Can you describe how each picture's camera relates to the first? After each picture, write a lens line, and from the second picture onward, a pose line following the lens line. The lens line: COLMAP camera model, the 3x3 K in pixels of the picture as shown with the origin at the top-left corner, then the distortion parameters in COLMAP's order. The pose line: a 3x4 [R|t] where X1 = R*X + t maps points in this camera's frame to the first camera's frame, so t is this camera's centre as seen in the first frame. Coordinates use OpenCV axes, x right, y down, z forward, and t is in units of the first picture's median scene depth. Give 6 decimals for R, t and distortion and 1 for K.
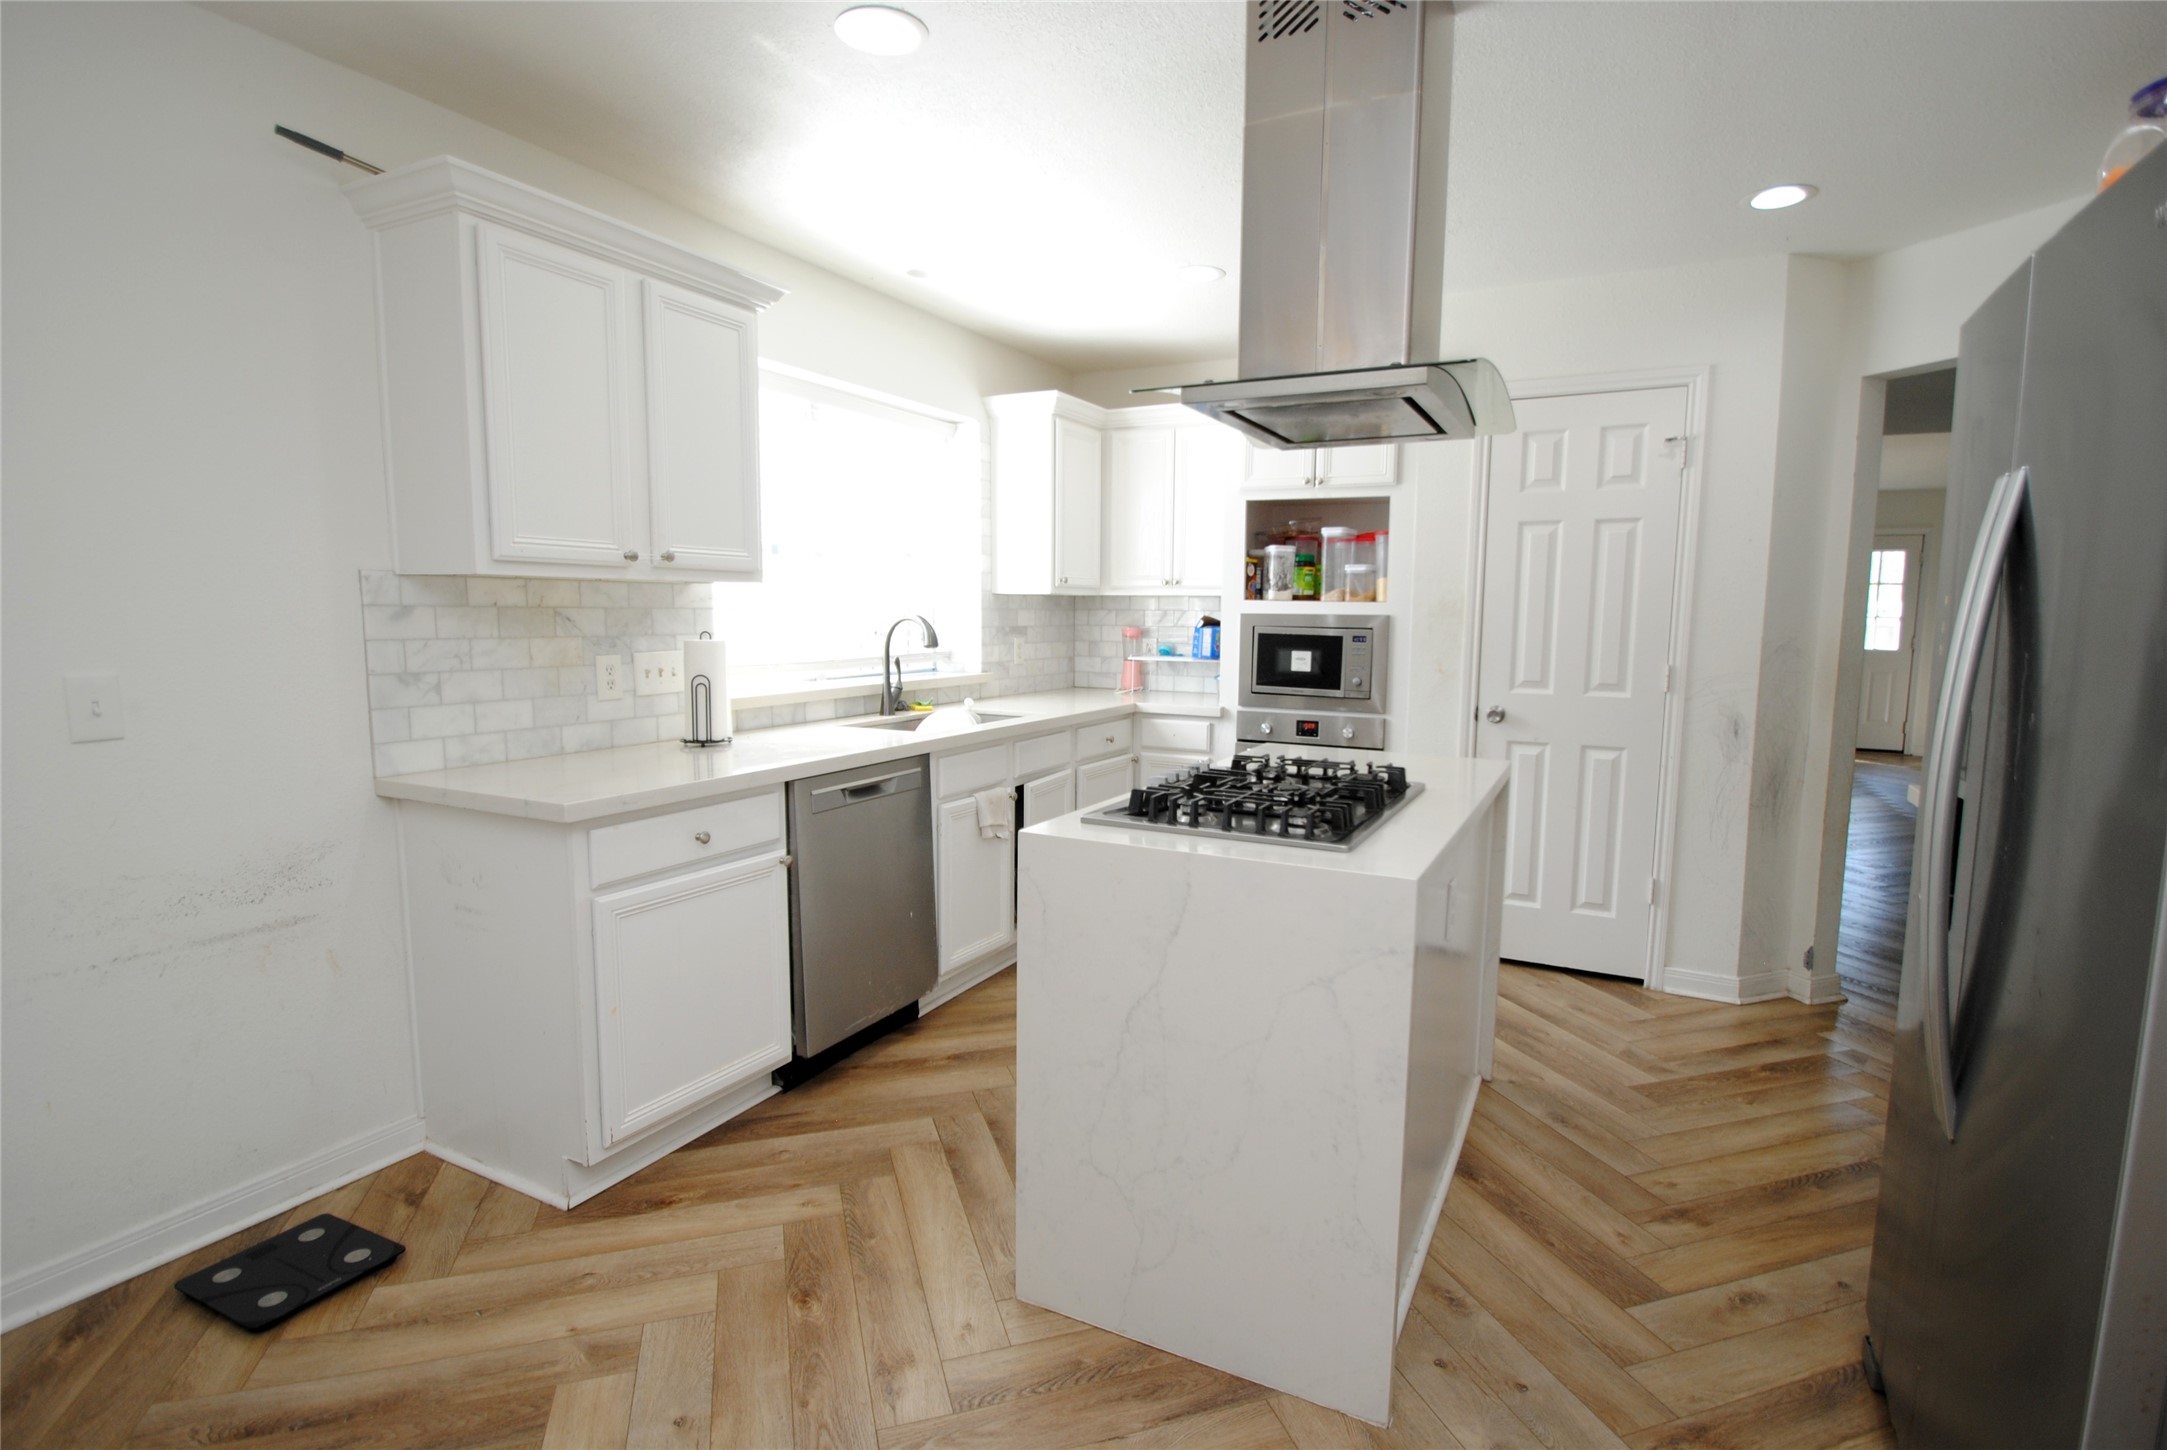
lens RADIAL K [[1034.1, 0, 1083.5], [0, 1034.1, 725.0], [0, 0, 1]] dist [0.002842, -0.013666]
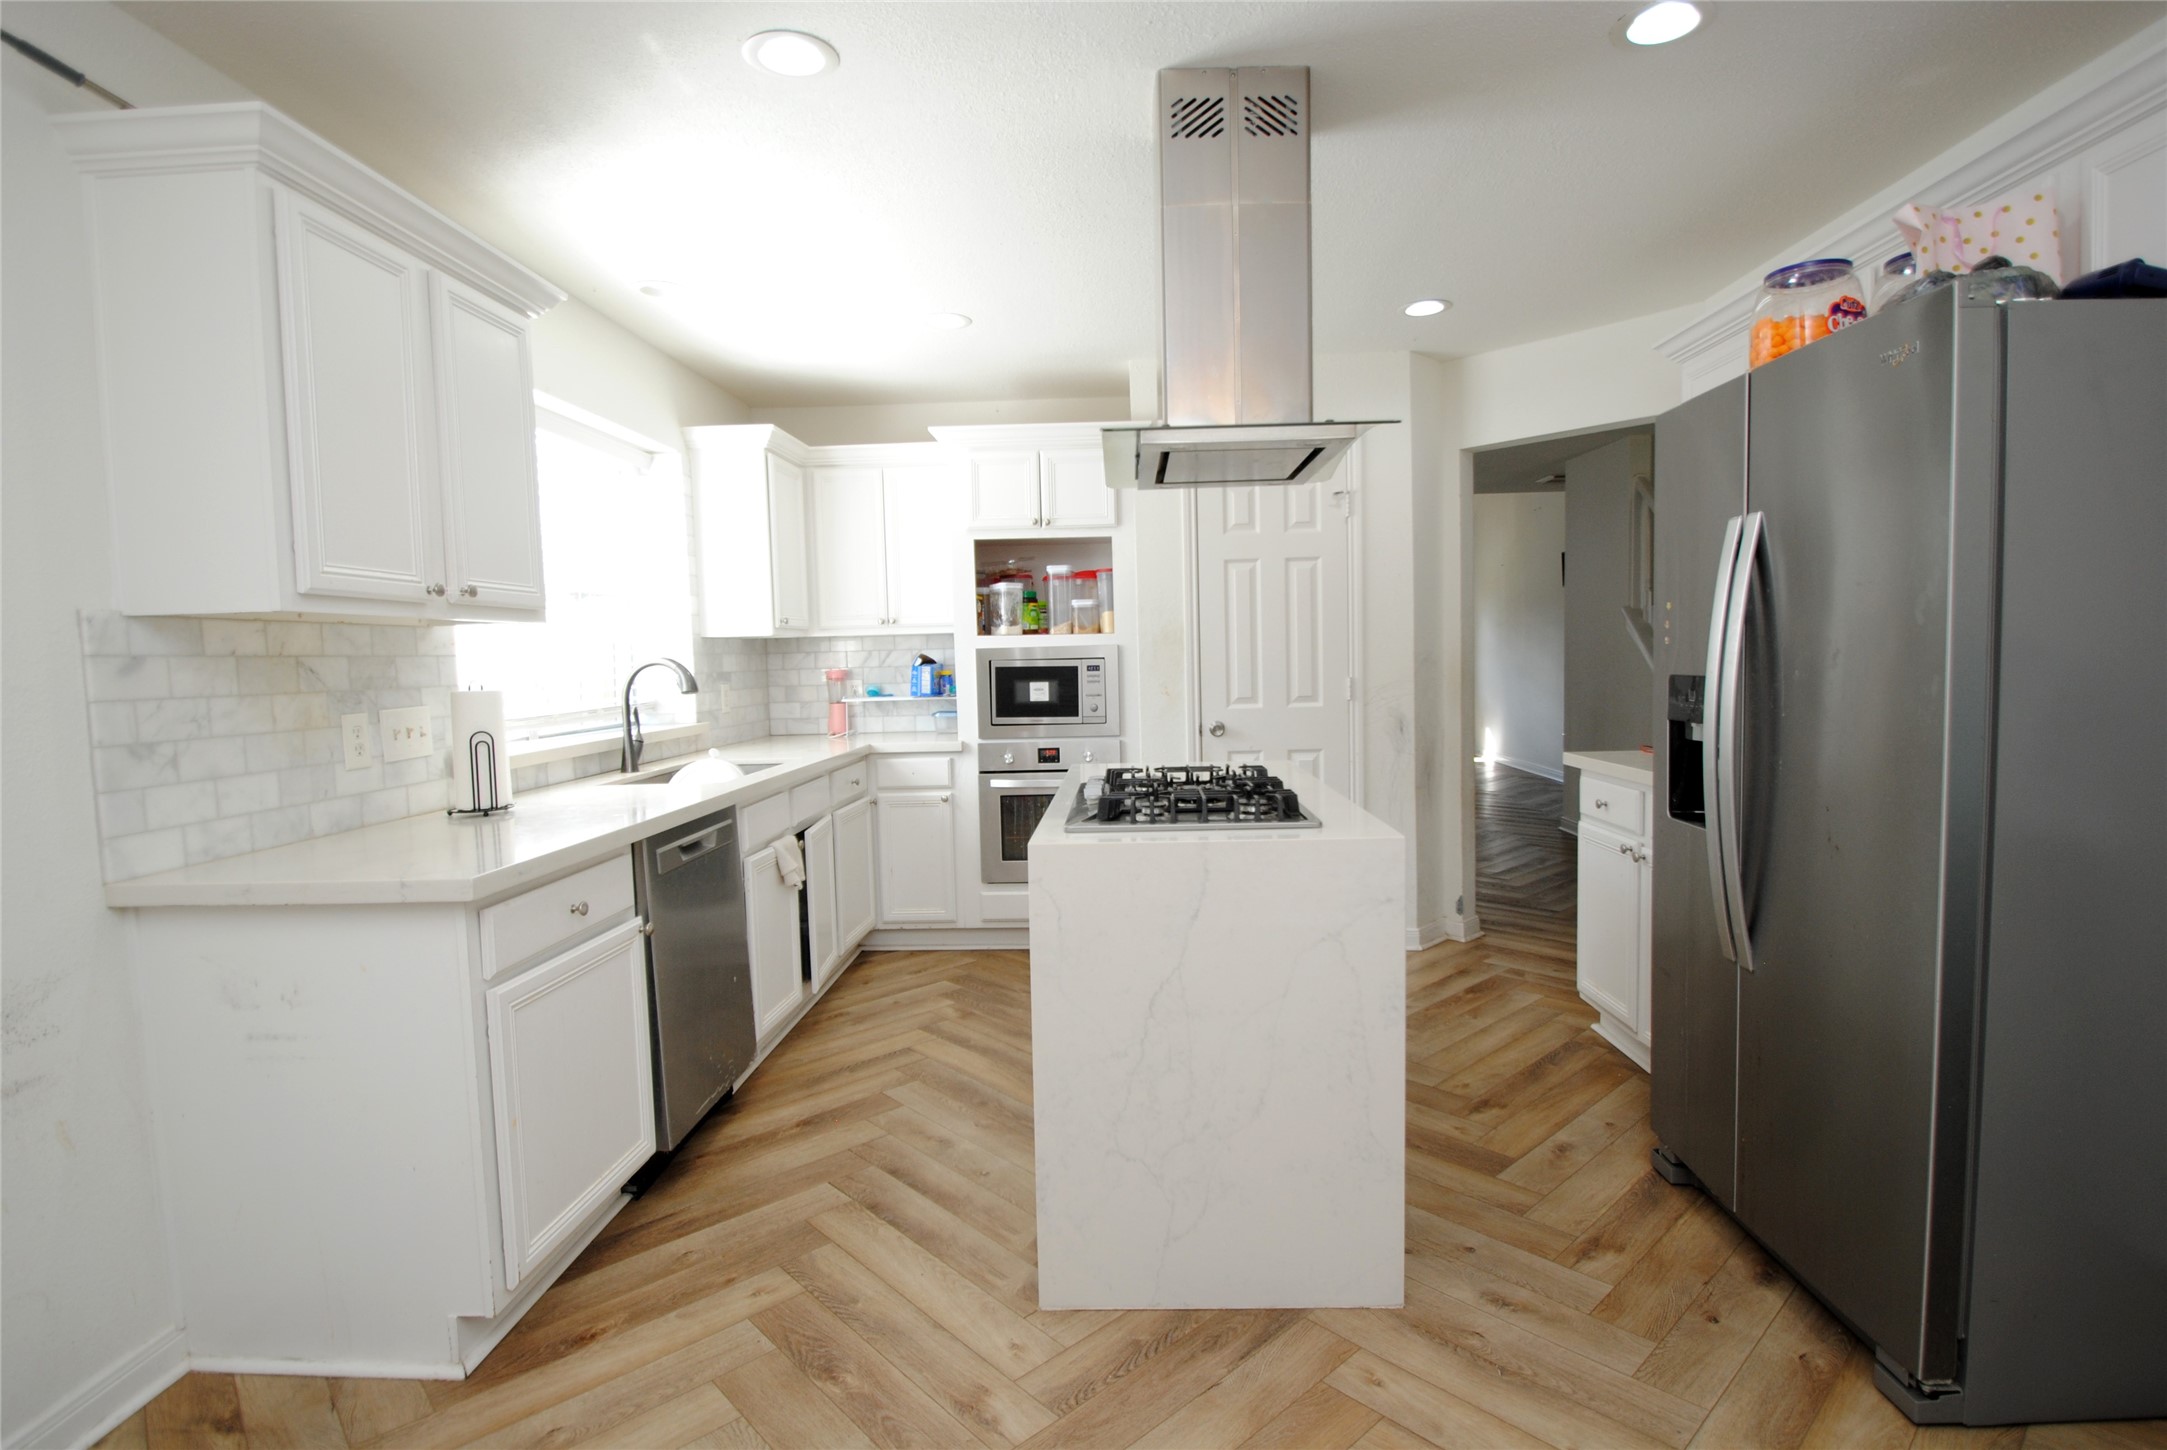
lens RADIAL K [[1062.3, 0, 1083.5], [0, 1062.3, 725.0], [0, 0, 1]] dist [-0.001757, -0.014428]
pose [[0.907240, -0.059944, 0.416320, -0.295006], [0.080310, 0.996270, -0.031562, 0.014301], [-0.412875, 0.062069, 0.908670, 0.003082]]
